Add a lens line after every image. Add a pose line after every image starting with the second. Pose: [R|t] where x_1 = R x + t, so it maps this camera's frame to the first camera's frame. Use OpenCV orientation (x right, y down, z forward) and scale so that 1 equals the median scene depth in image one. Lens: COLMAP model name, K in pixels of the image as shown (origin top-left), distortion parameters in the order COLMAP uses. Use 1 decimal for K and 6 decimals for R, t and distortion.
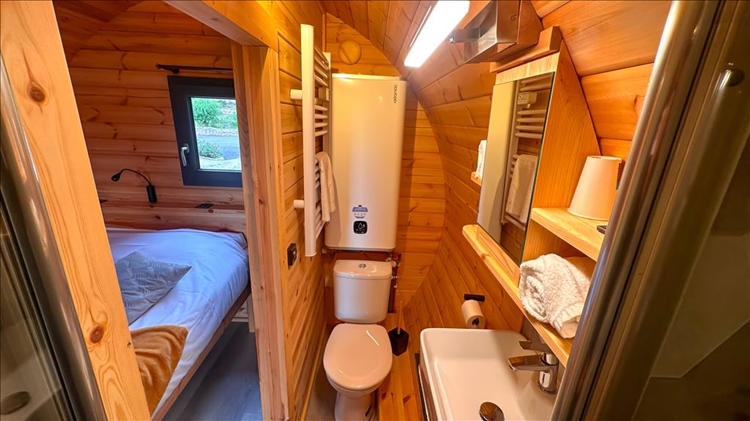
lens RADIAL K [[299.1, 0, 375.6], [0, 299.1, 210.1], [0, 0, 1]] dist [-0.000012, 0.000005]
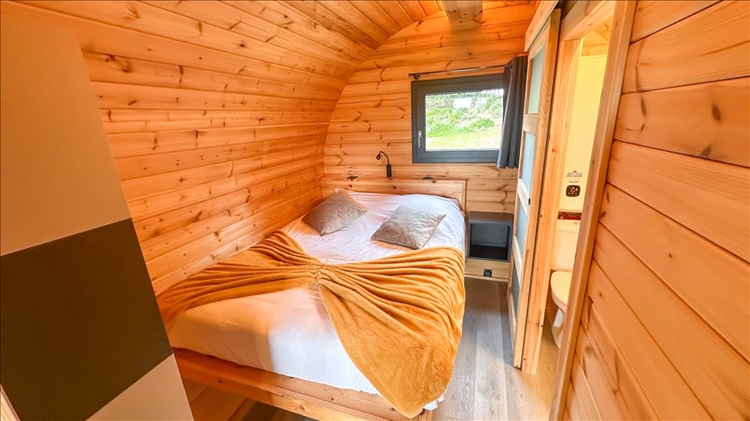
lens RADIAL K [[299.1, 0, 374.9], [0, 299.1, 210.8], [0, 0, 1]] dist [-0.000012, 0.000005]
pose [[0.936679, 0.011690, -0.349994, -0.353390], [-0.012925, 0.999916, -0.001193, 0.141878], [0.349951, 0.005641, 0.936751, -0.326662]]
